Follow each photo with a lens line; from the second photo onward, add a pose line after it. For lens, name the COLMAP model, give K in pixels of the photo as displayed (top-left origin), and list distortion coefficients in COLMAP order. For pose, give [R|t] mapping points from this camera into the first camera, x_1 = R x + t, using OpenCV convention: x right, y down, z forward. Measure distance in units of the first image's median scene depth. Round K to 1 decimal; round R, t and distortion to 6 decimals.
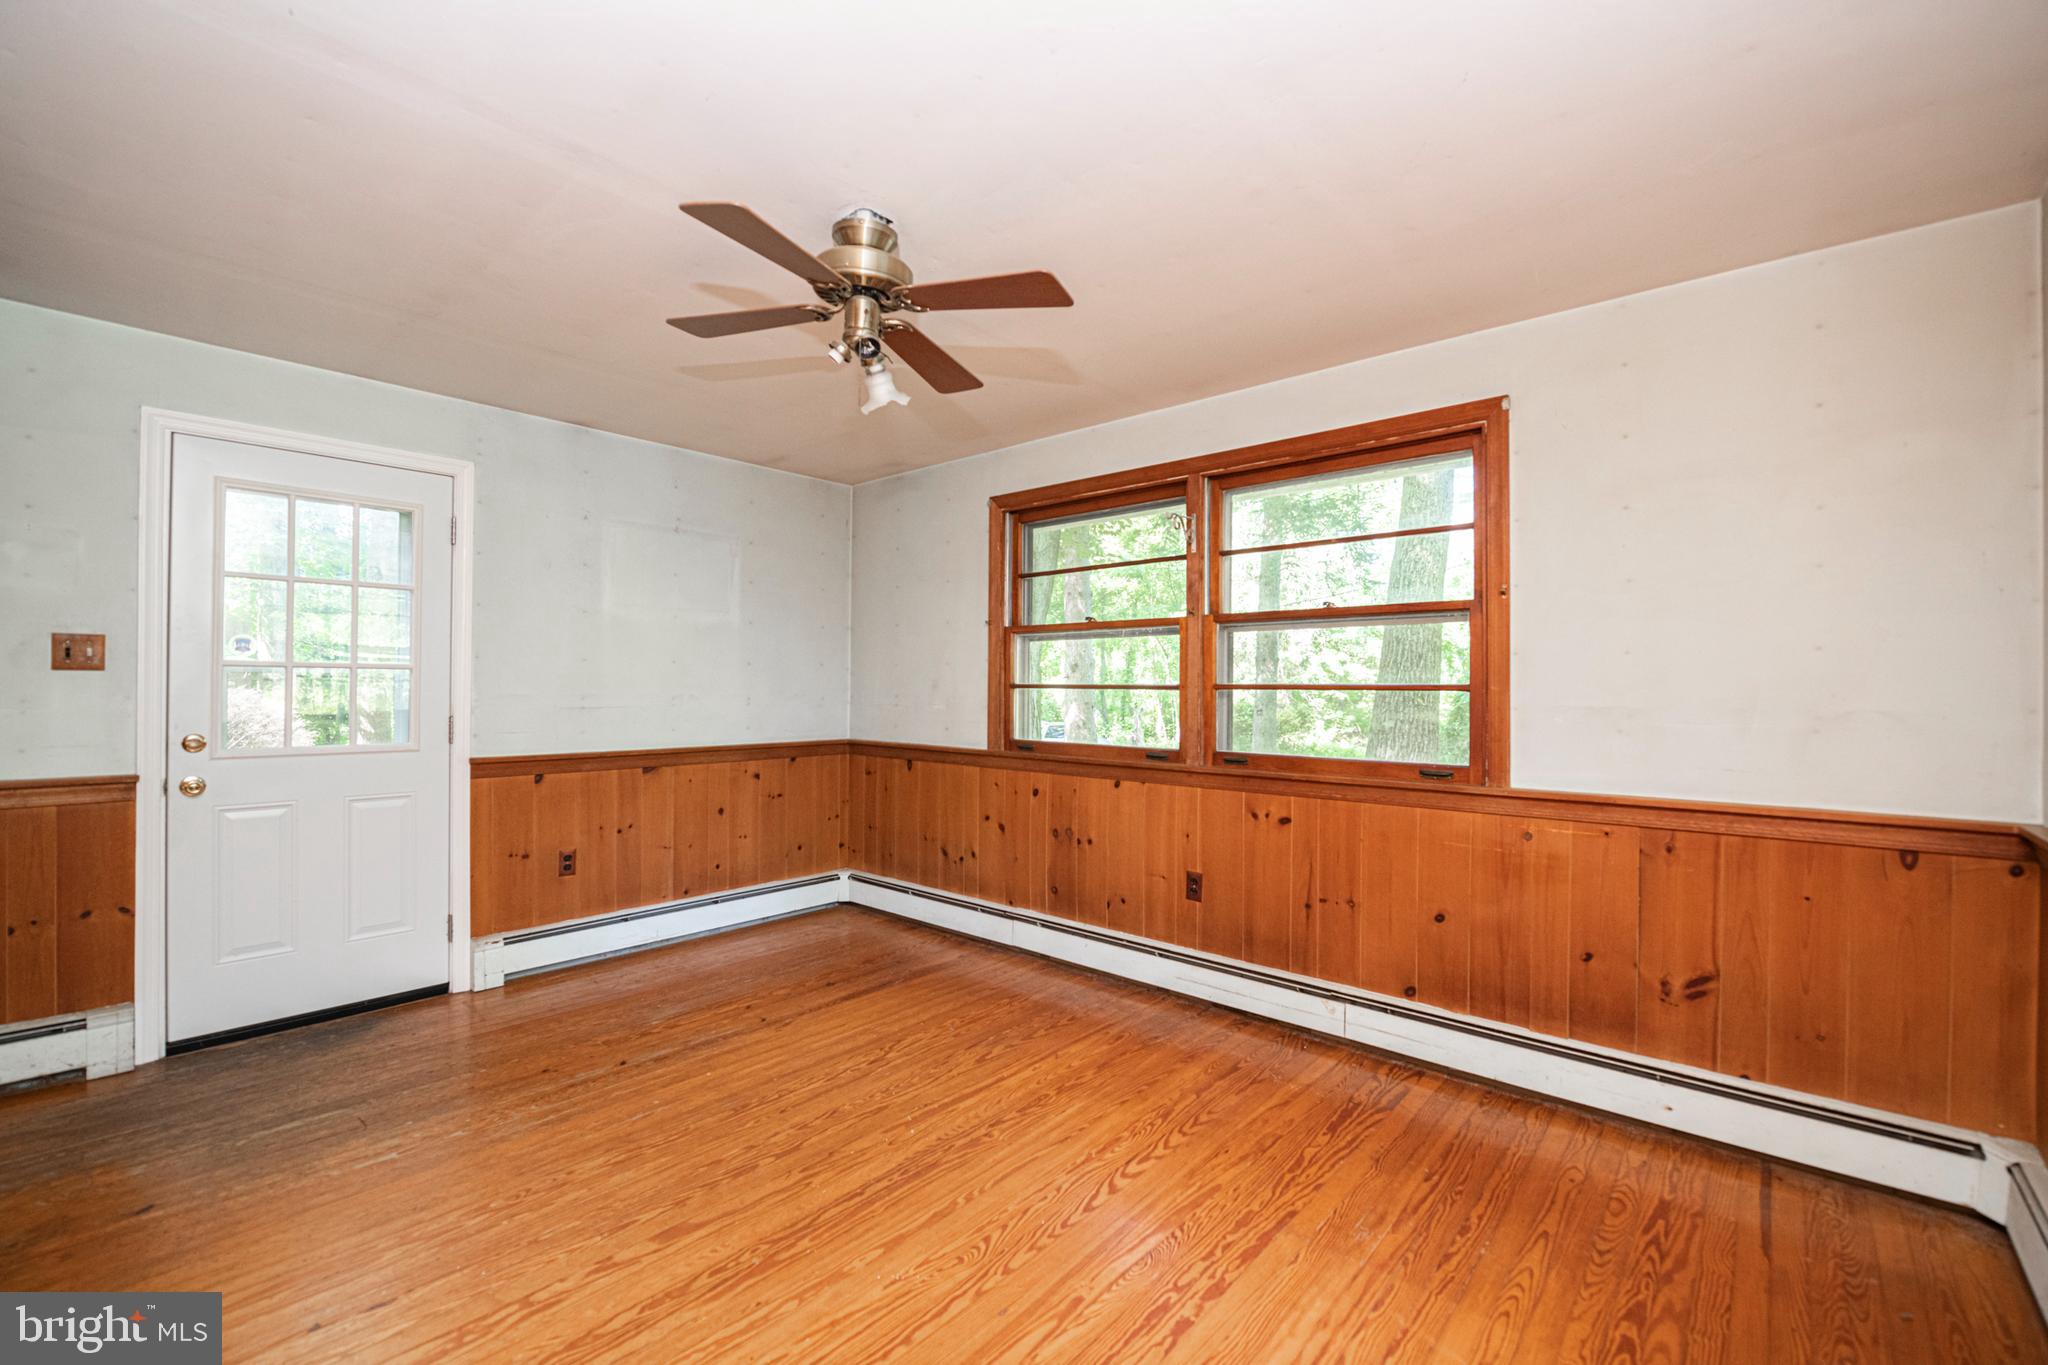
lens RADIAL K [[853.0, 0, 1046.5], [0, 853.0, 679.6], [0, 0, 1]] dist [-0.018336, -0.000362]
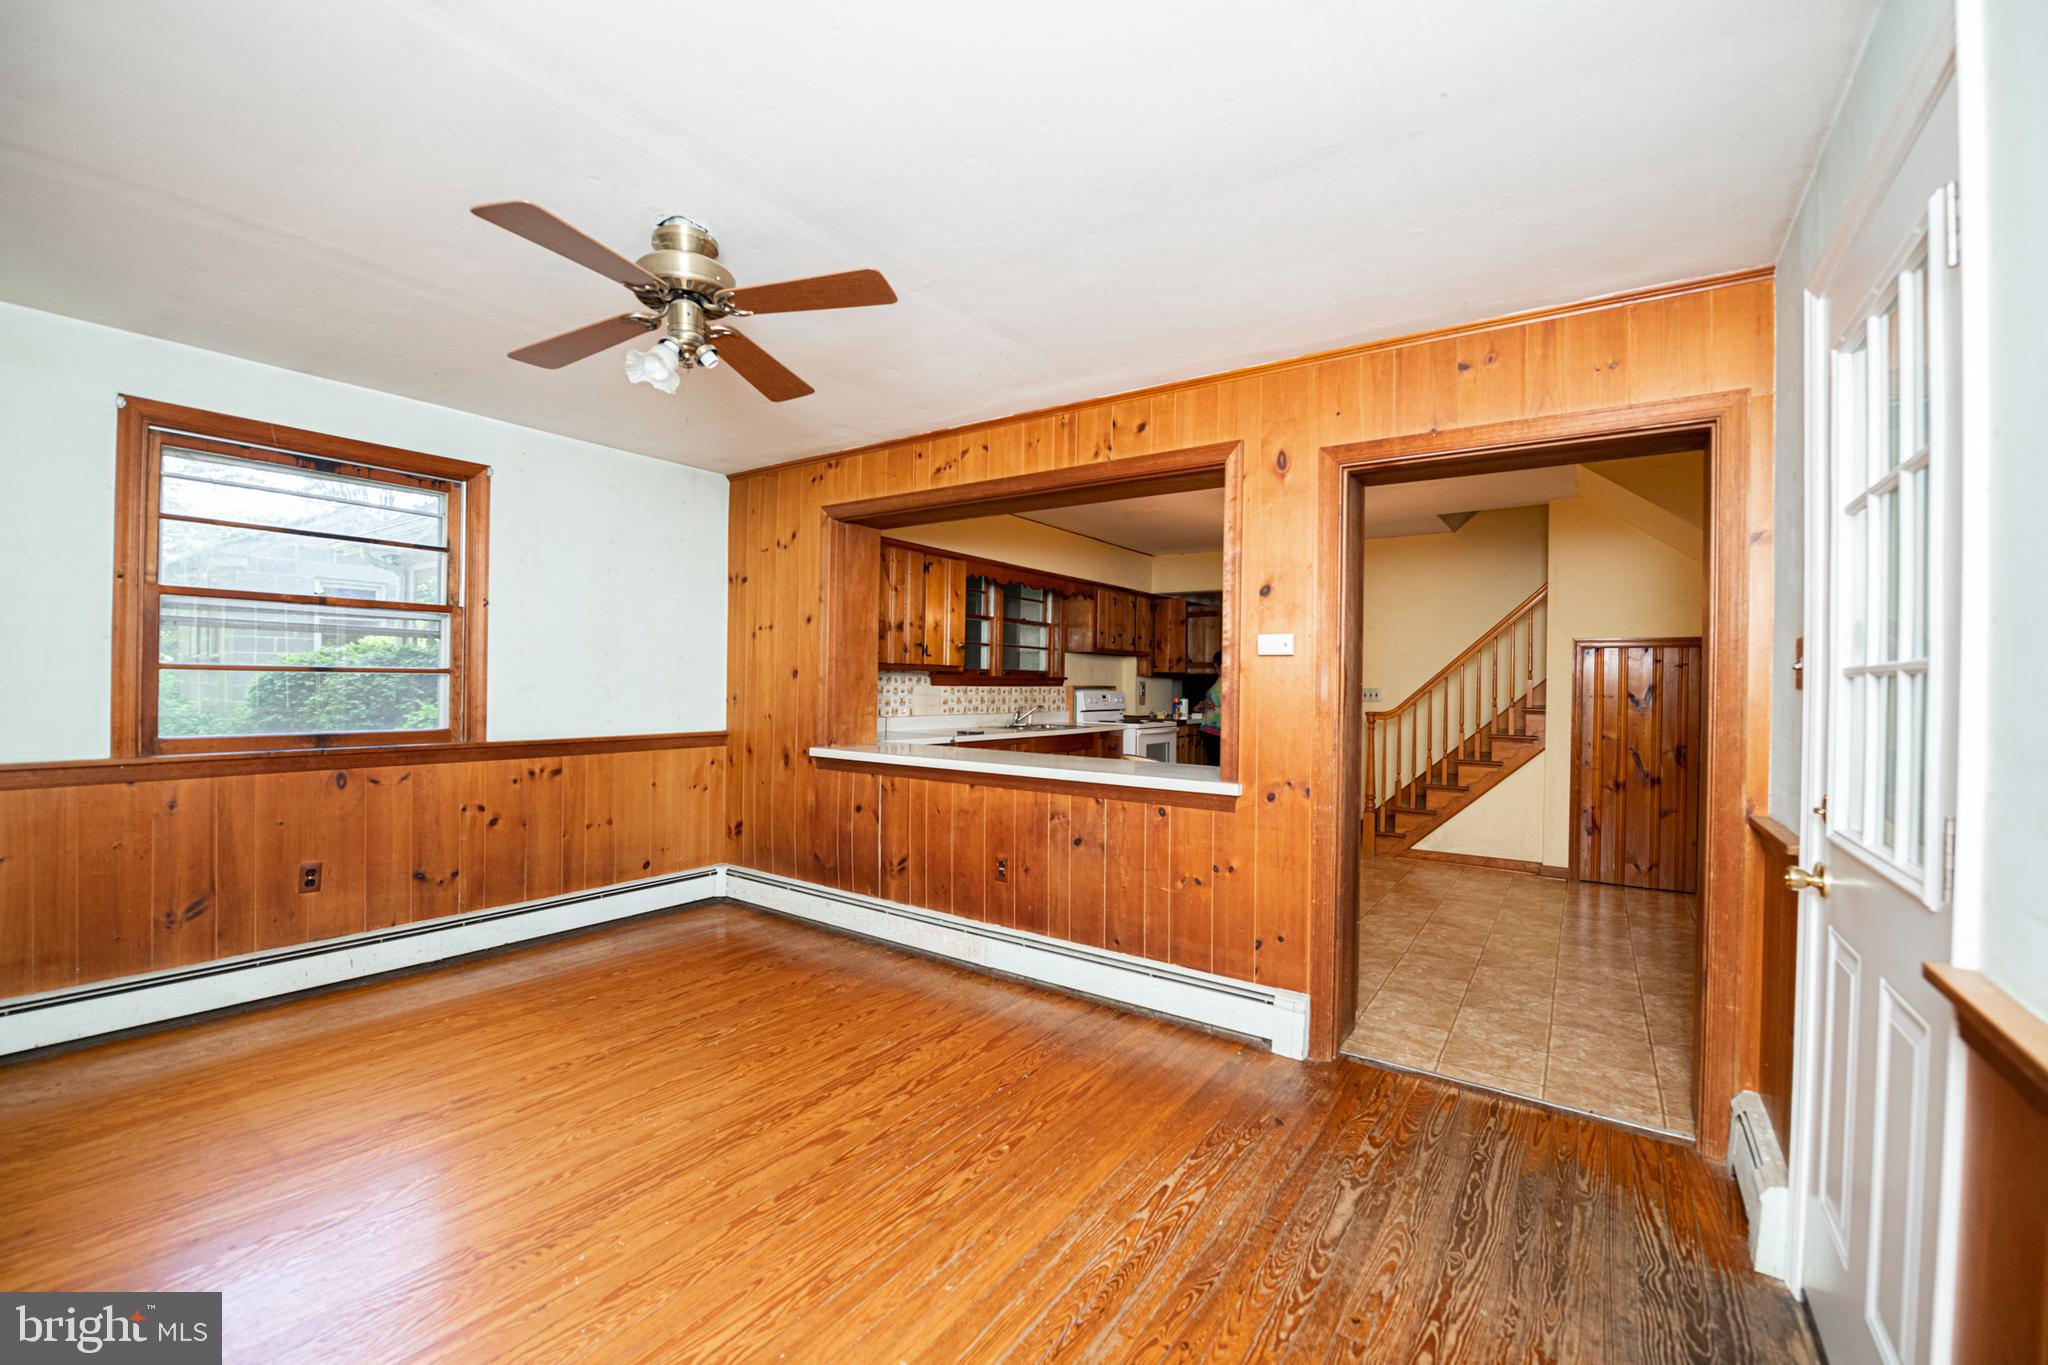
lens RADIAL K [[829.5, 0, 1024.0], [0, 829.5, 682.5], [0, 0, 1]] dist [-0.012544, -0.000319]
pose [[-0.995106, -0.024329, -0.095767, -0.351914], [-0.023536, 0.999679, -0.009398, 0.006336], [0.095964, -0.007098, -0.995359, 1.324930]]
